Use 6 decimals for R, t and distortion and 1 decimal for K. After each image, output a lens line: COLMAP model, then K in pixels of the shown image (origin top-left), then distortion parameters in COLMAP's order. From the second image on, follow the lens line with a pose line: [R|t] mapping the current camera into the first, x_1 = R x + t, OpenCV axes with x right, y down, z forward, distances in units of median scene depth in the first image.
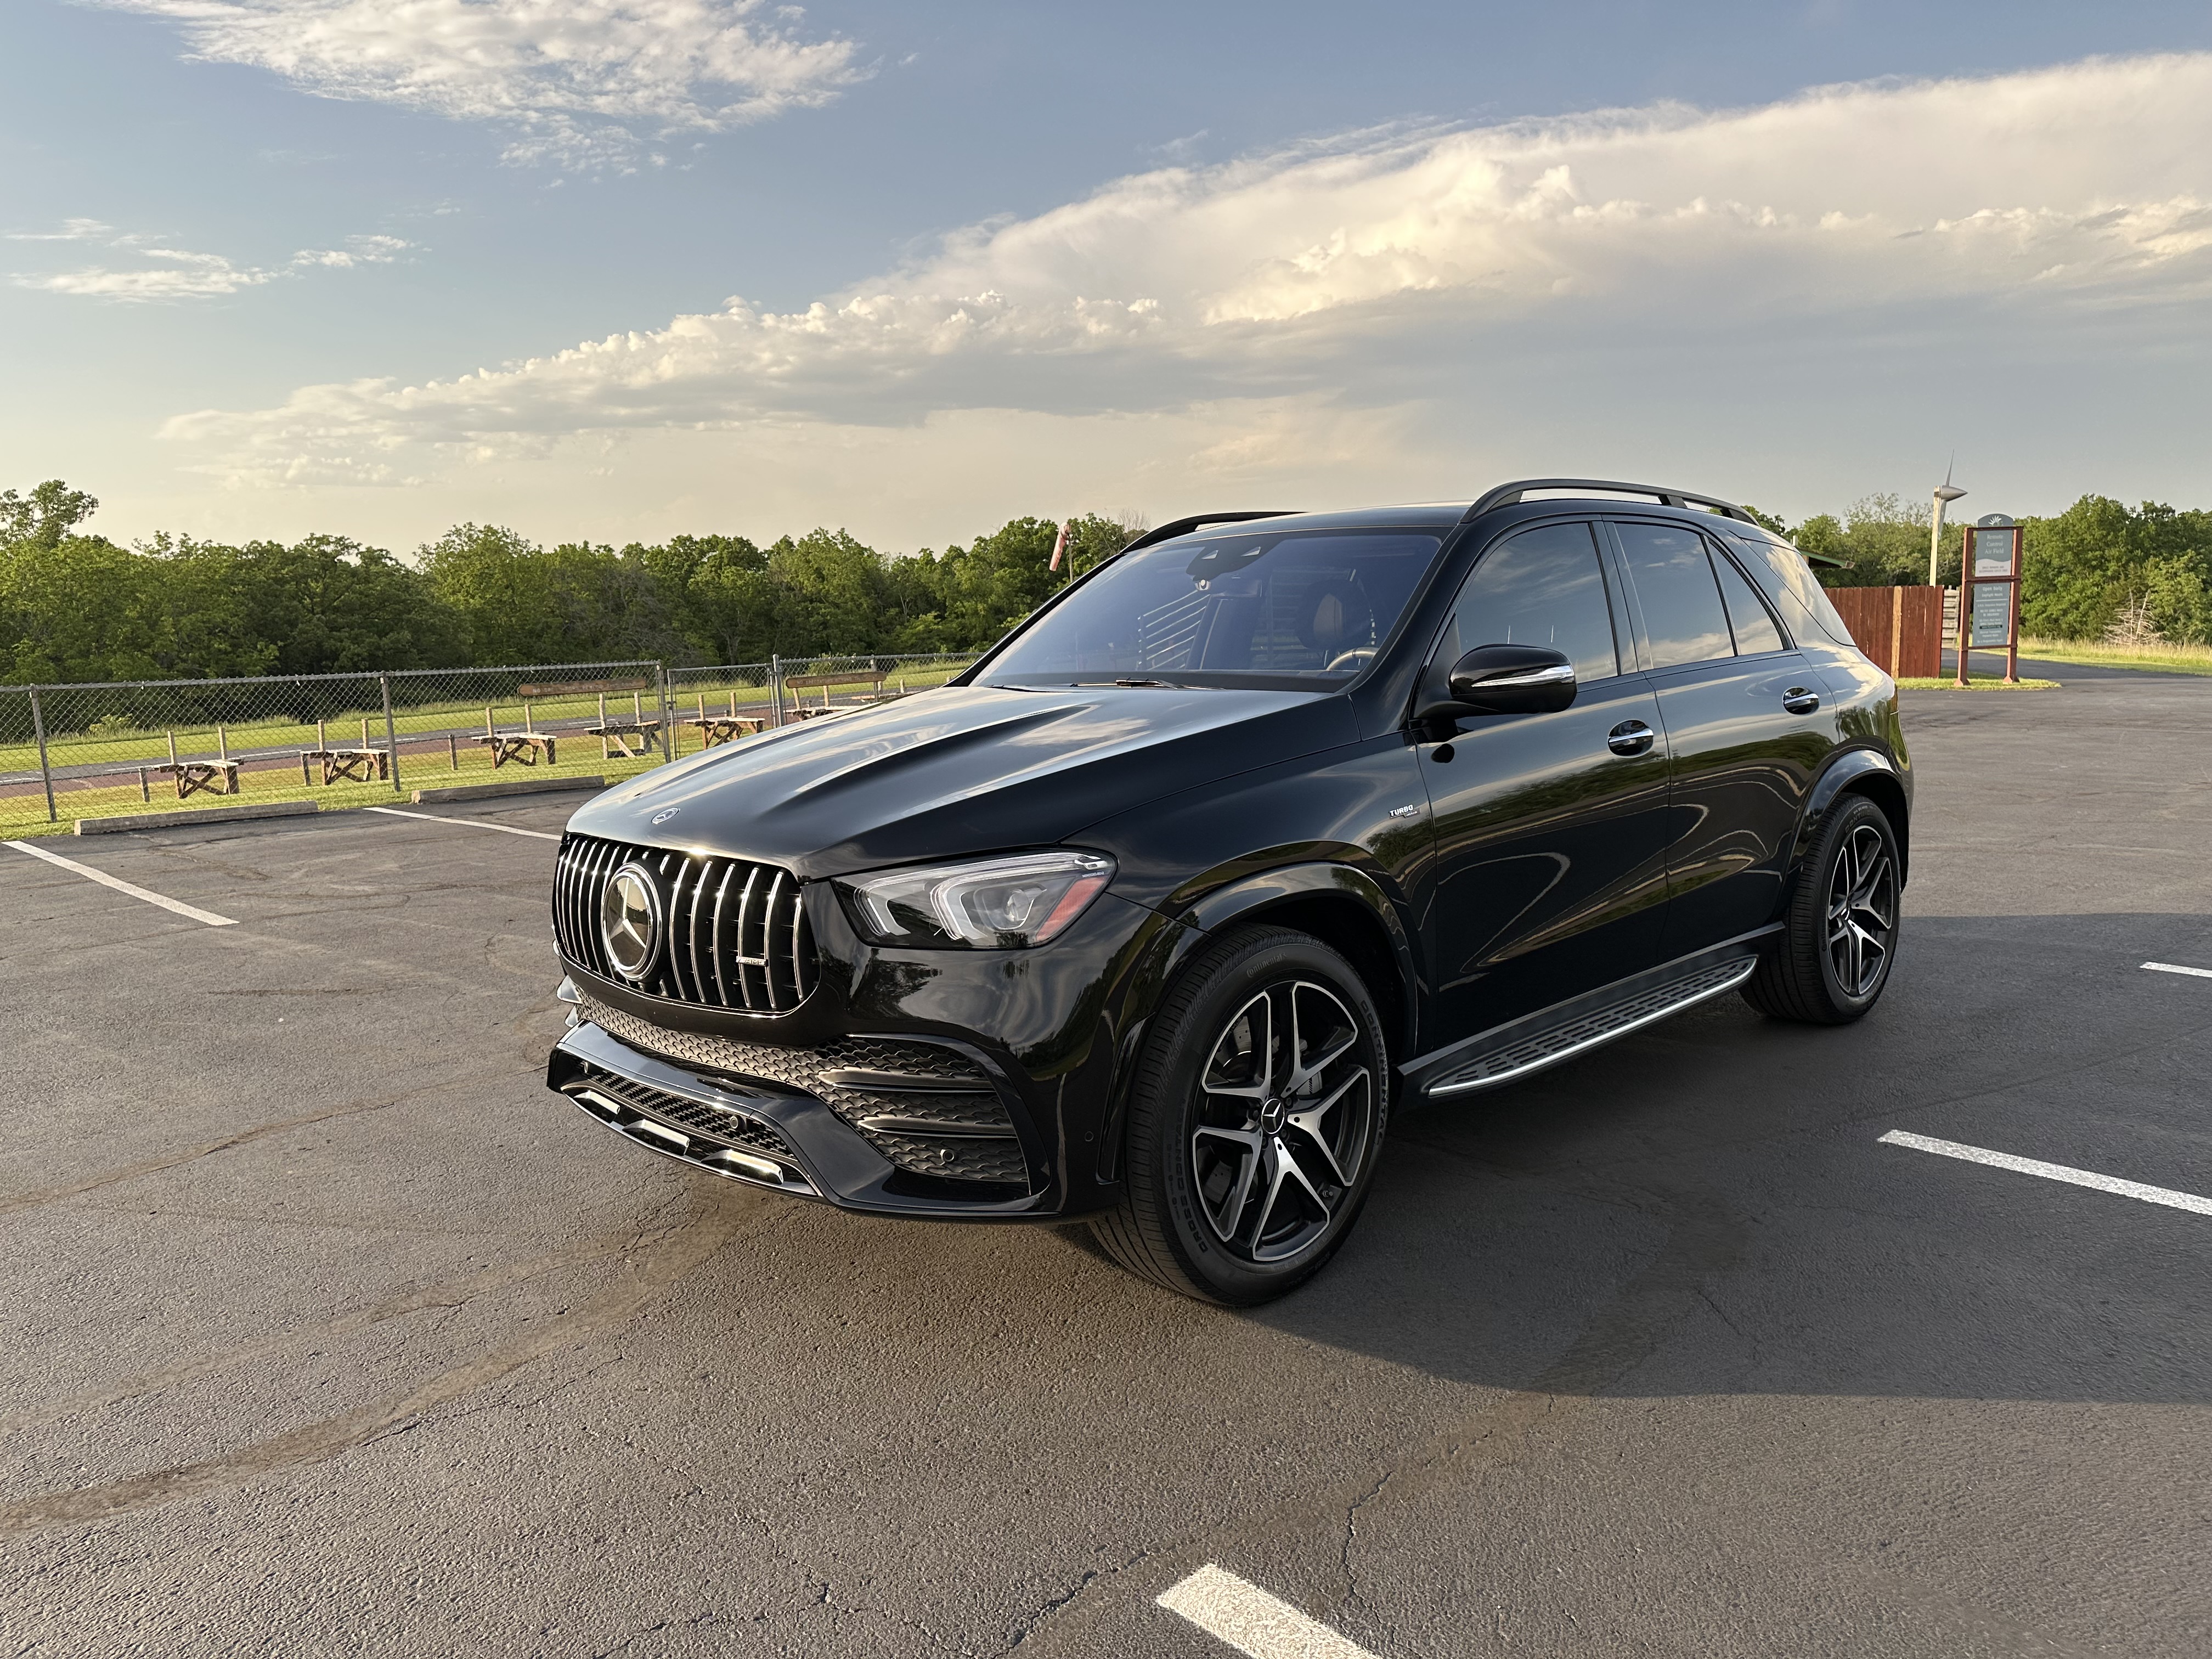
lens RADIAL K [[1554.5, 0, 1106.0], [0, 1554.5, 829.5], [0, 0, 1]] dist [0.003165, 0.000987]
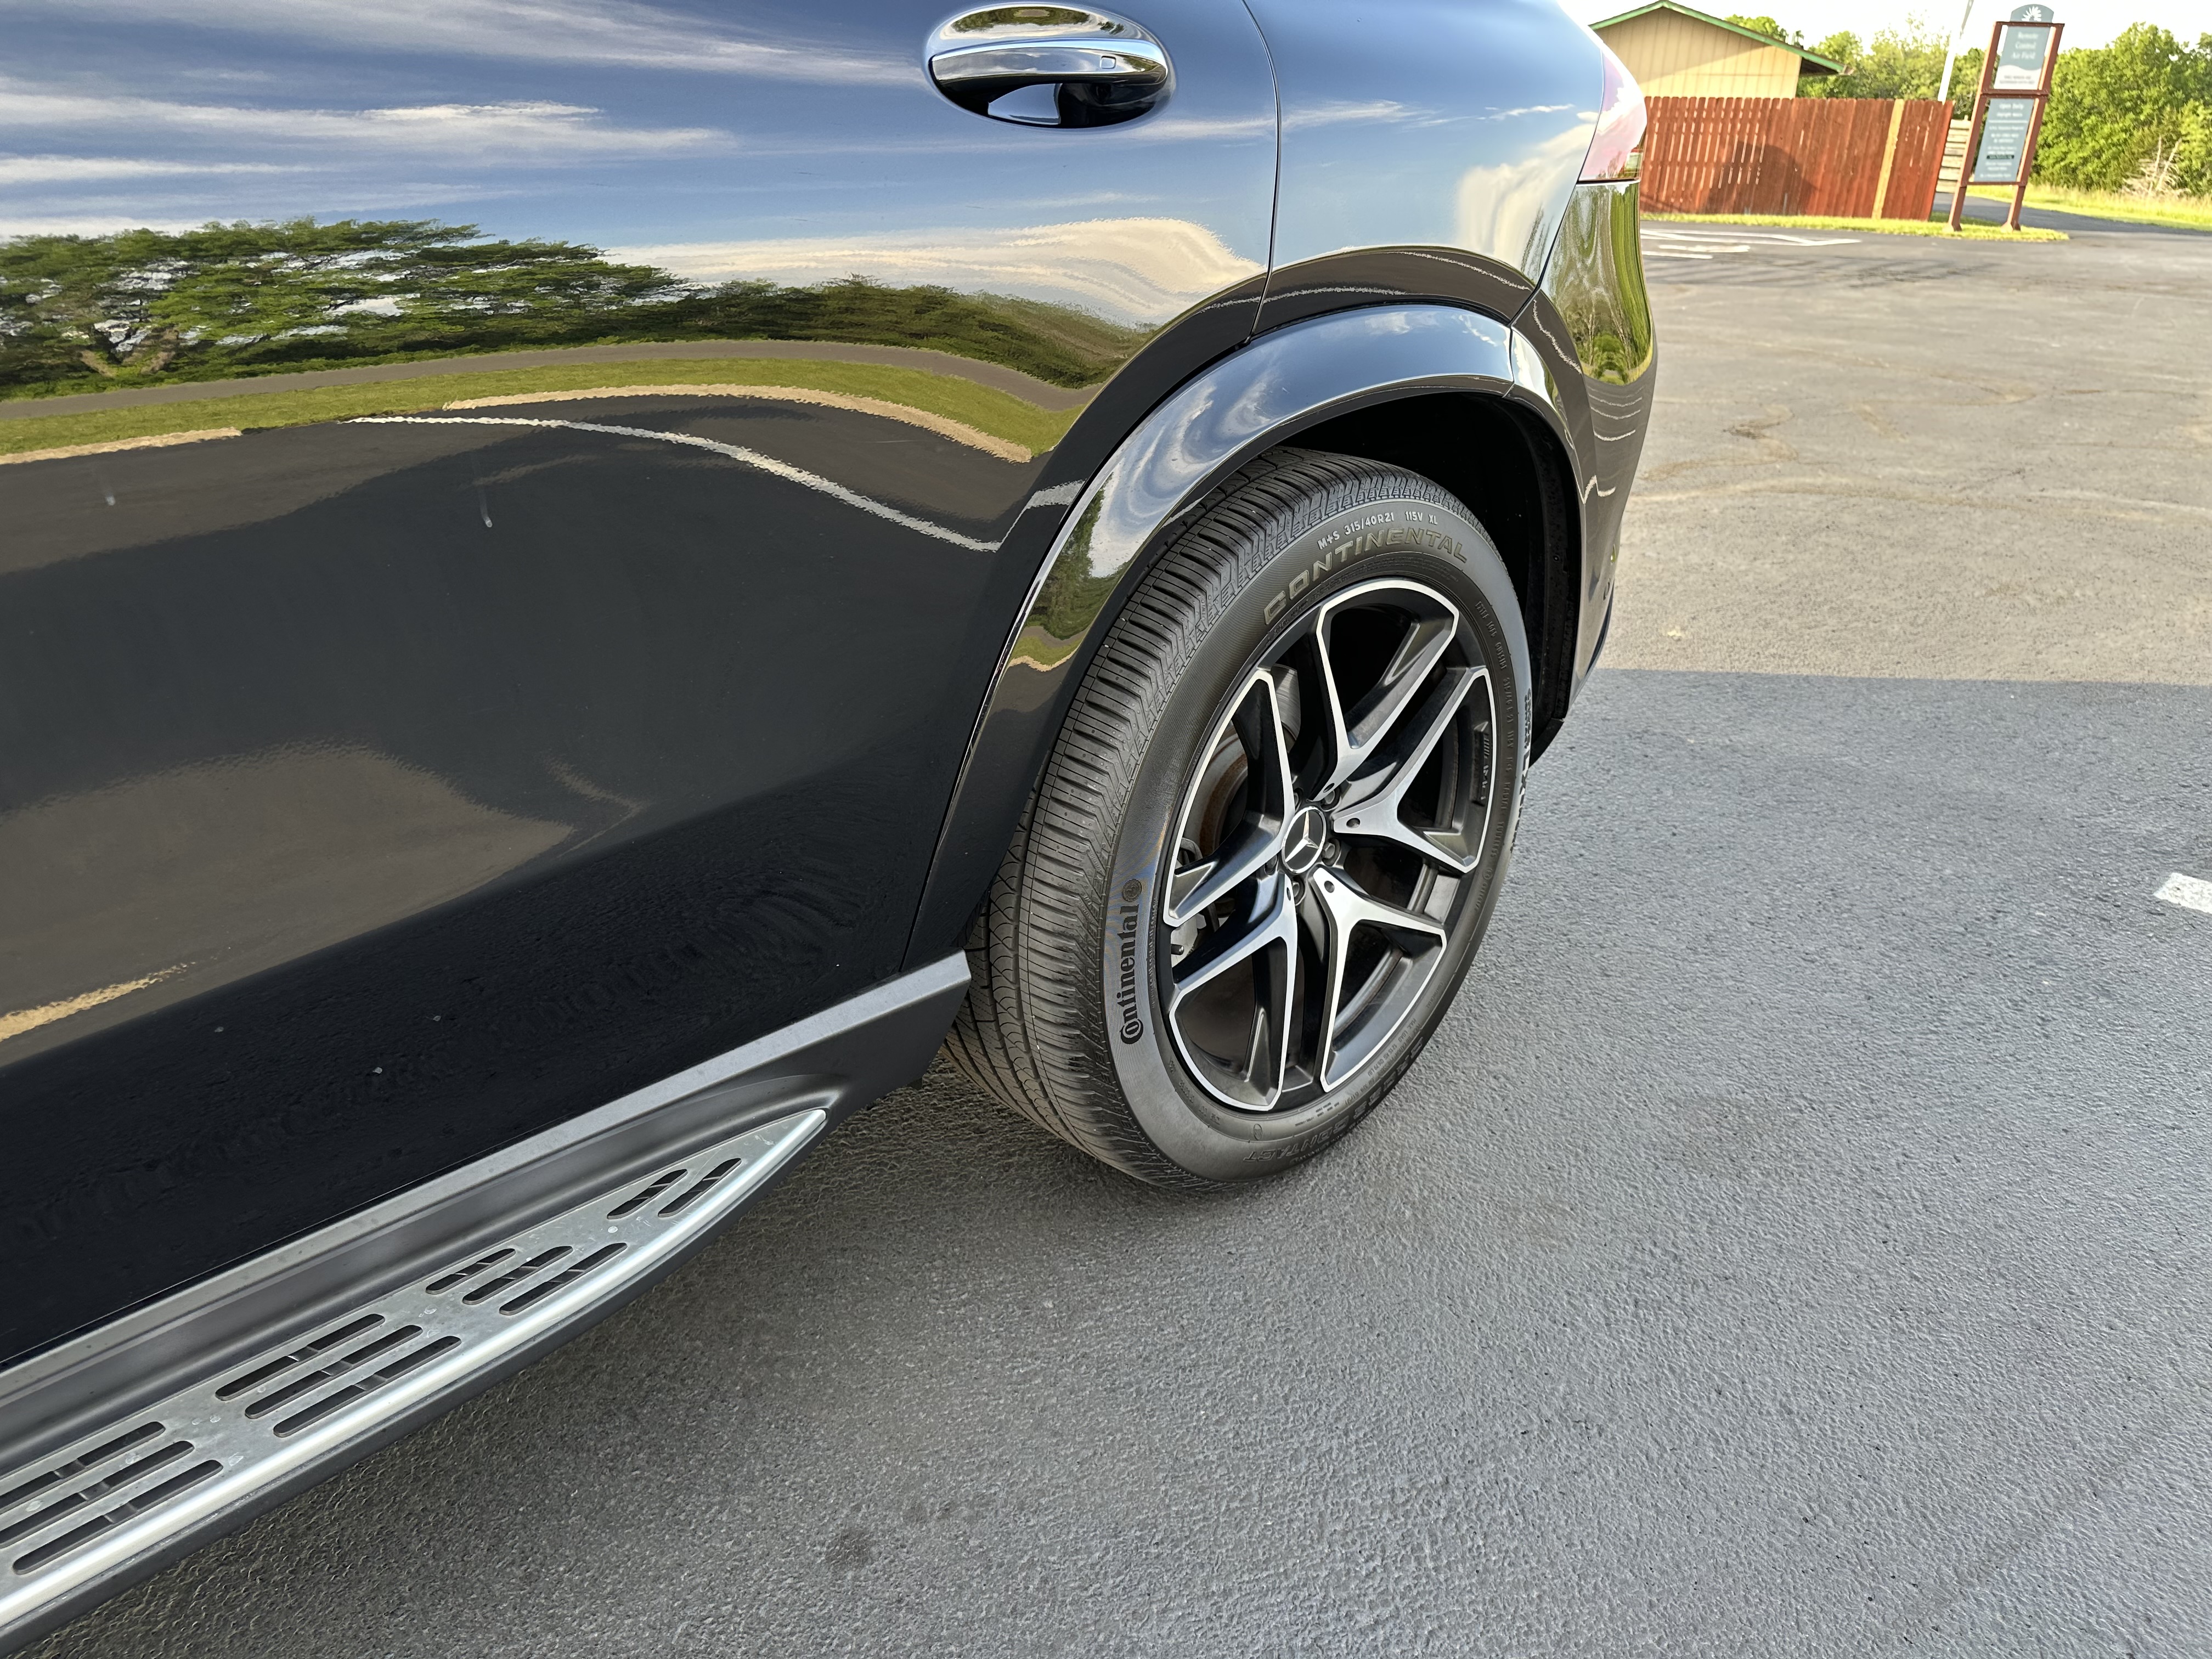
lens RADIAL K [[1509.7, 0, 1106.0], [0, 1509.7, 829.5], [0, 0, 1]] dist [-0.041585, 0.020792]
pose [[0.999208, 0.032945, 0.022304, 0.095702], [-0.038101, 0.953764, 0.298131, -0.008336], [-0.011451, -0.298745, 0.954264, 0.159947]]
